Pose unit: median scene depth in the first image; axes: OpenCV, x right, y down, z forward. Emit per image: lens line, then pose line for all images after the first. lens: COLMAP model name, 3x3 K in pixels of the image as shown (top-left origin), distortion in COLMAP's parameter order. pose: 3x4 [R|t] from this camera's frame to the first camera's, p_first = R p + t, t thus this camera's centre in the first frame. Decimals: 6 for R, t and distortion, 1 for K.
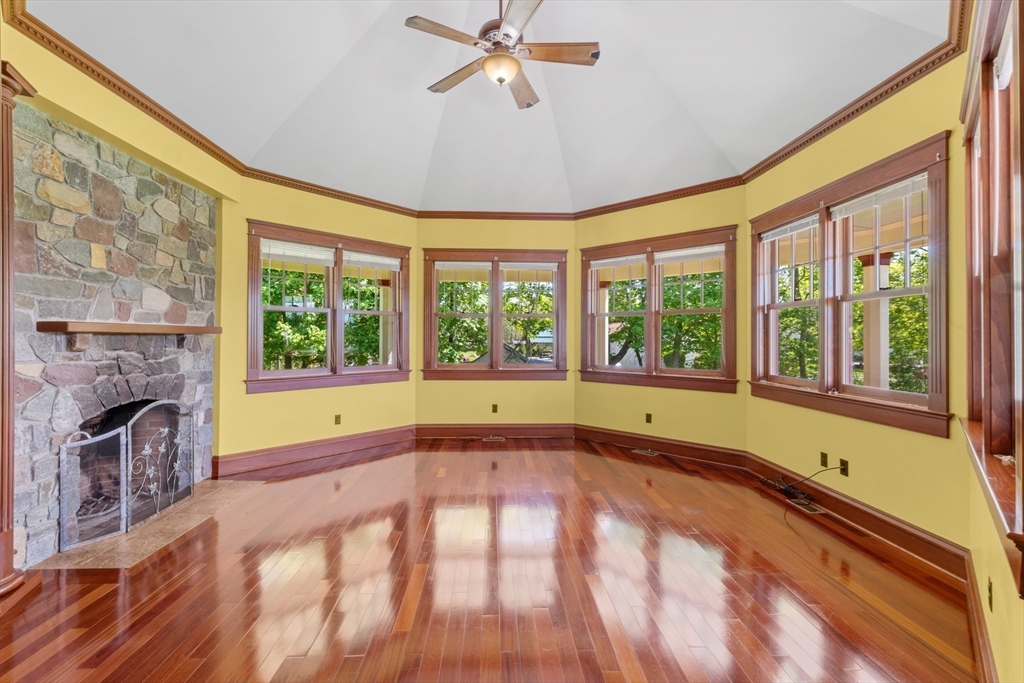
lens RADIAL K [[455.5, 0, 498.1], [0, 455.5, 336.0], [0, 0, 1]] dist [0.001681, 0.001013]
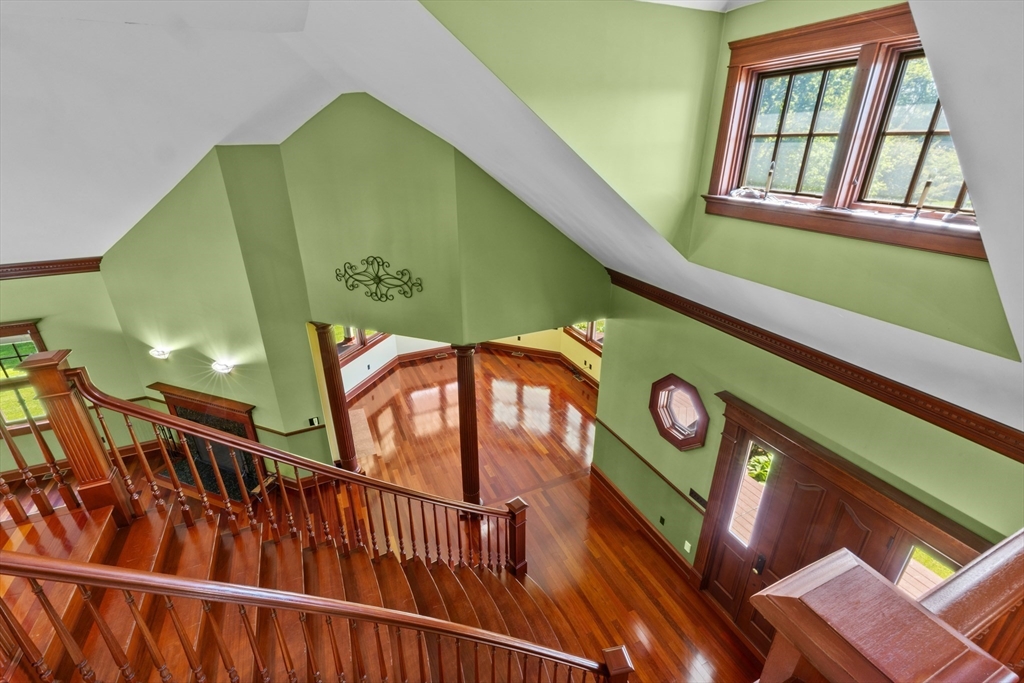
lens RADIAL K [[455.5, 0, 507.8], [0, 455.5, 336.9], [0, 0, 1]] dist [0.001681, 0.001013]
pose [[0.916941, -0.164732, 0.363431, -0.480819], [0.004317, 0.914847, 0.403778, -0.676302], [-0.398999, -0.368671, 0.839572, -0.743033]]
